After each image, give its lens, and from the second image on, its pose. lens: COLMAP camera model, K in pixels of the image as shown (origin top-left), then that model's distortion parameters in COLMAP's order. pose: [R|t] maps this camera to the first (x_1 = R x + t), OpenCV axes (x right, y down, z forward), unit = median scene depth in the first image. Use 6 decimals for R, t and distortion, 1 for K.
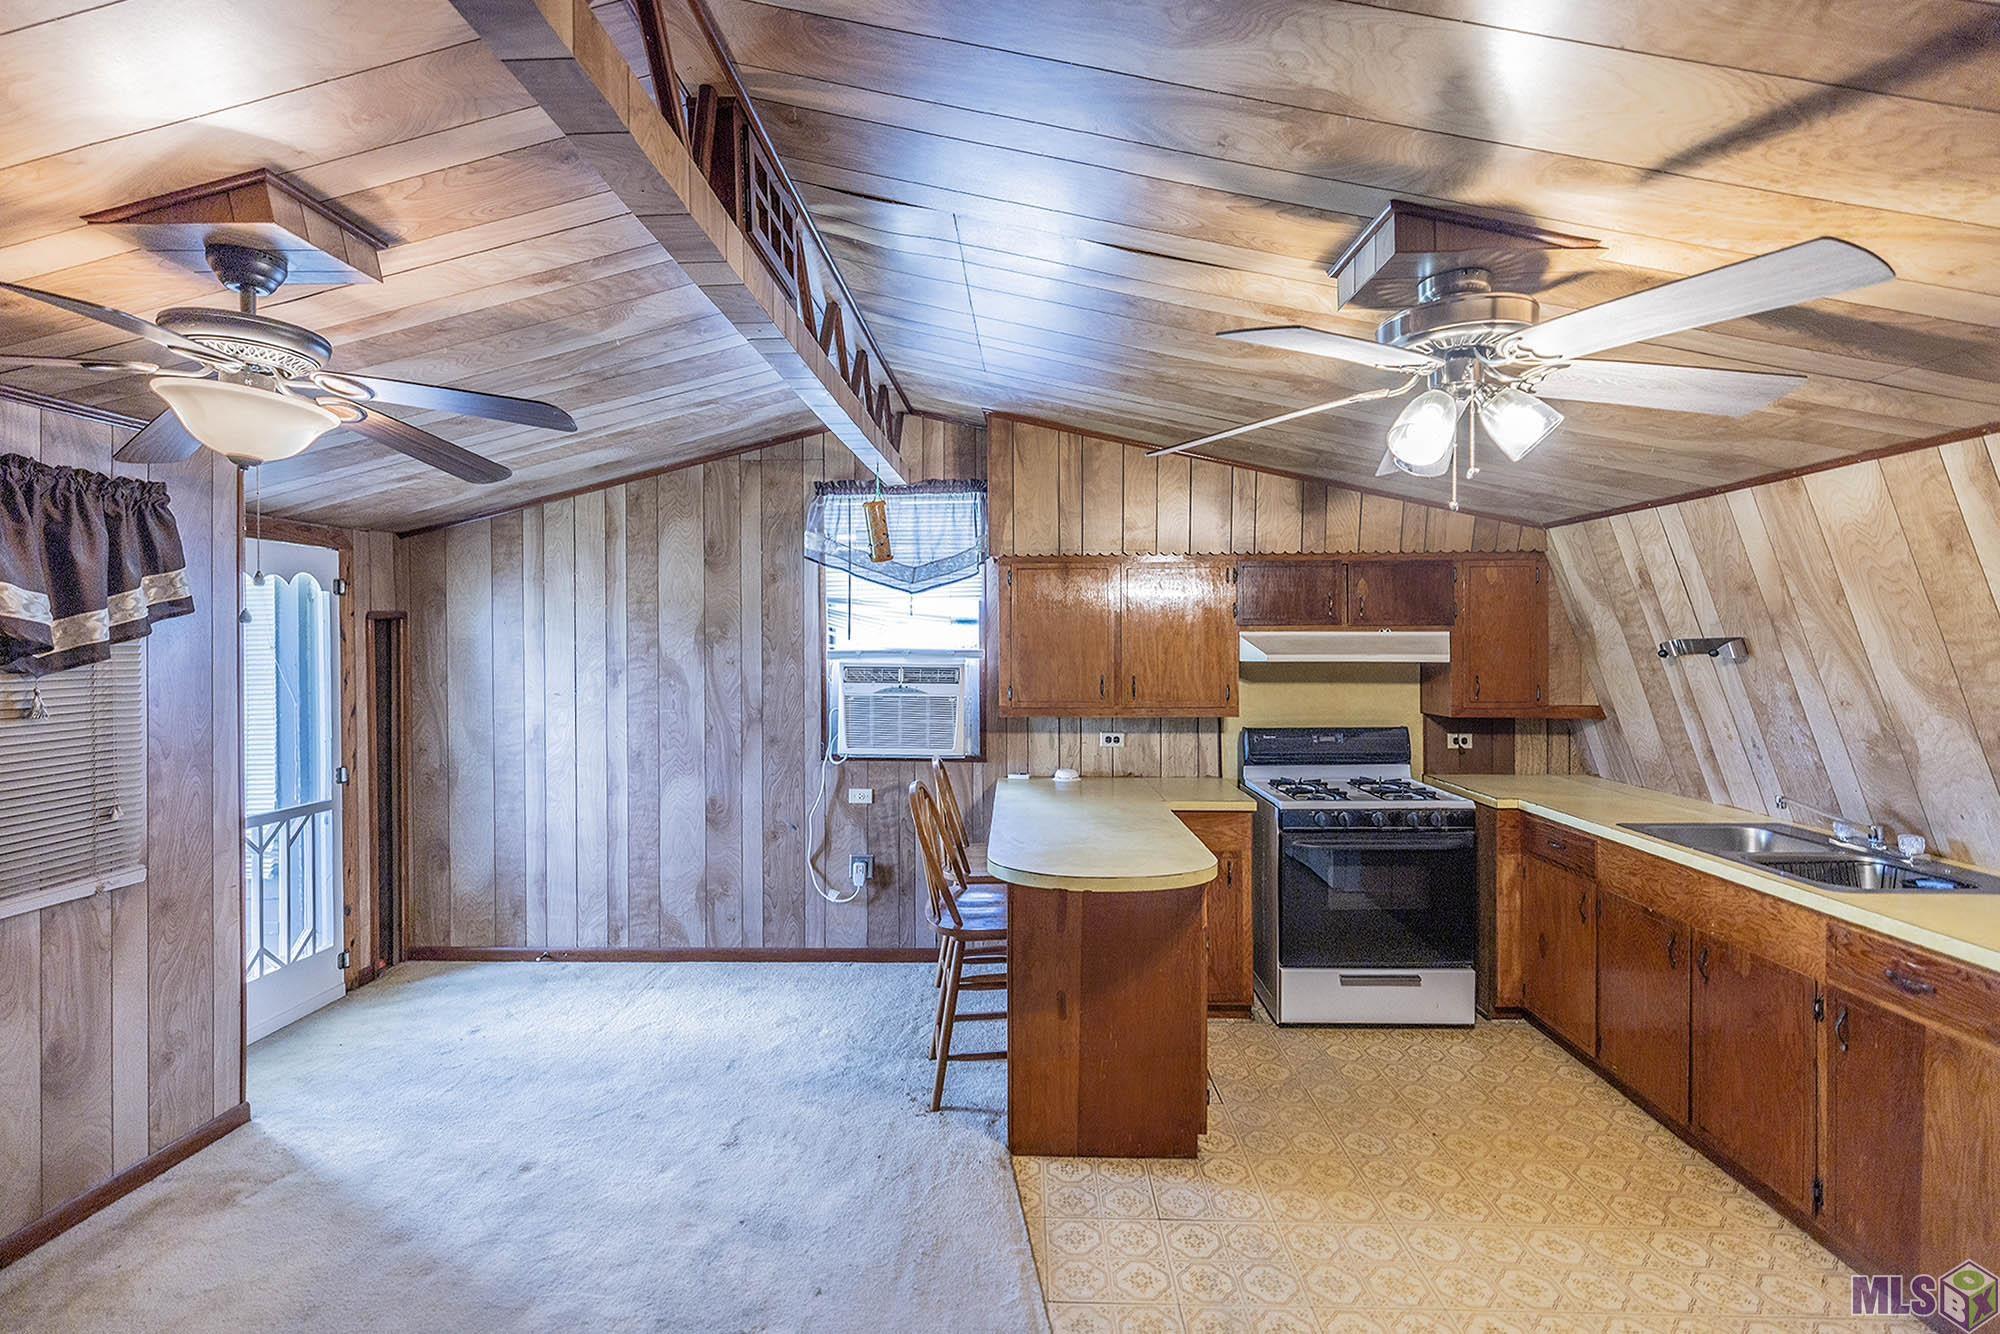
lens RADIAL K [[856.4, 0, 998.0], [0, 856.4, 671.0], [0, 0, 1]] dist [-0.000570, -0.000034]
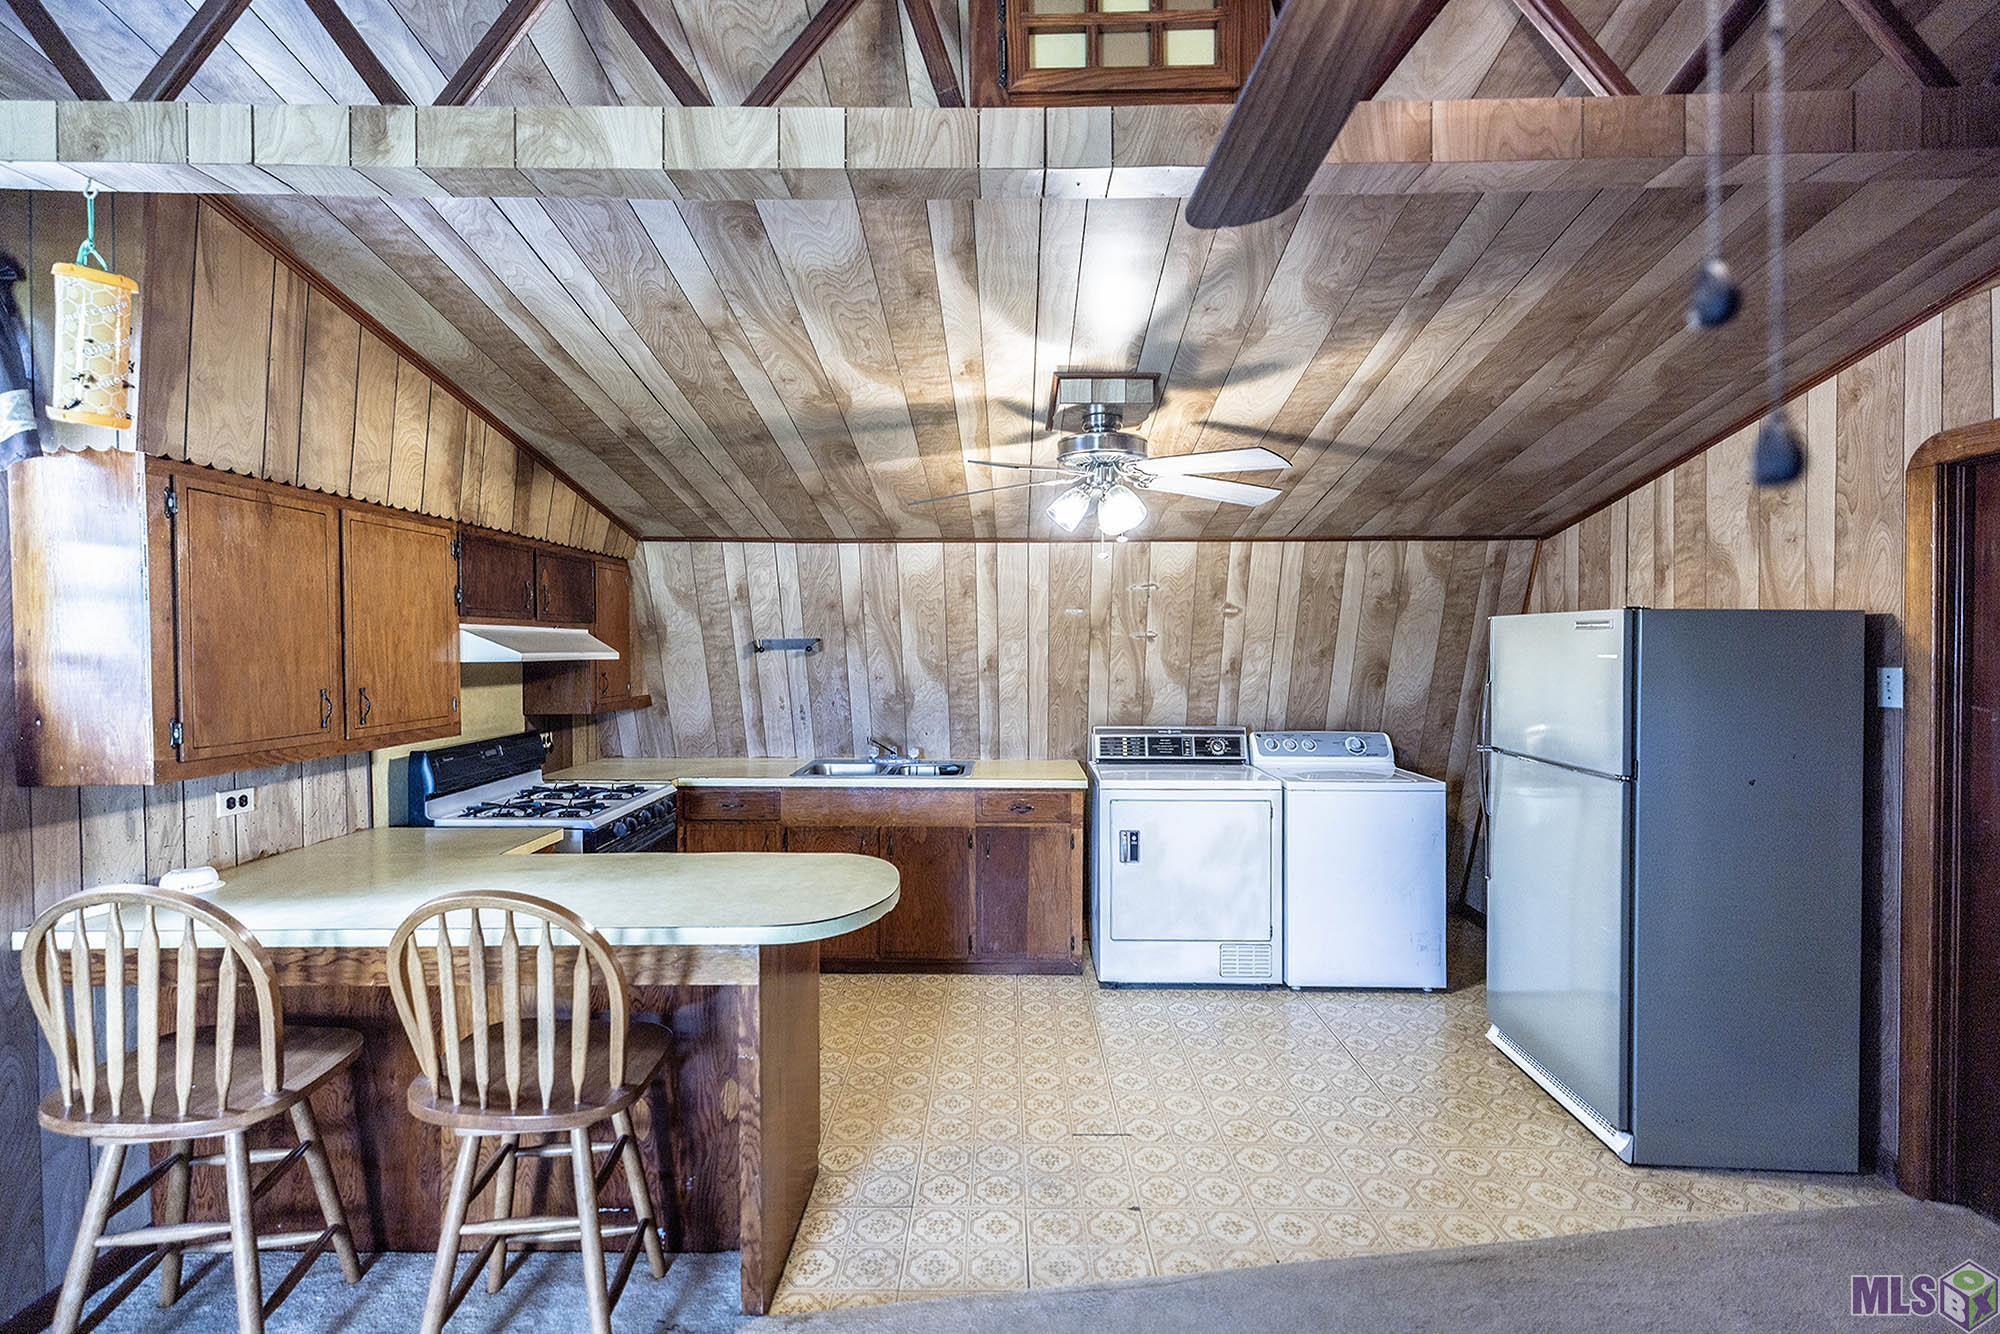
lens RADIAL K [[856.4, 0, 994.9], [0, 856.4, 653.0], [0, 0, 1]] dist [-0.000570, -0.000034]
pose [[0.001032, -0.005072, 0.999987, -0.497653], [0.030069, 0.999535, 0.005038, -0.009243], [-0.999547, 0.030063, 0.001184, 0.535704]]
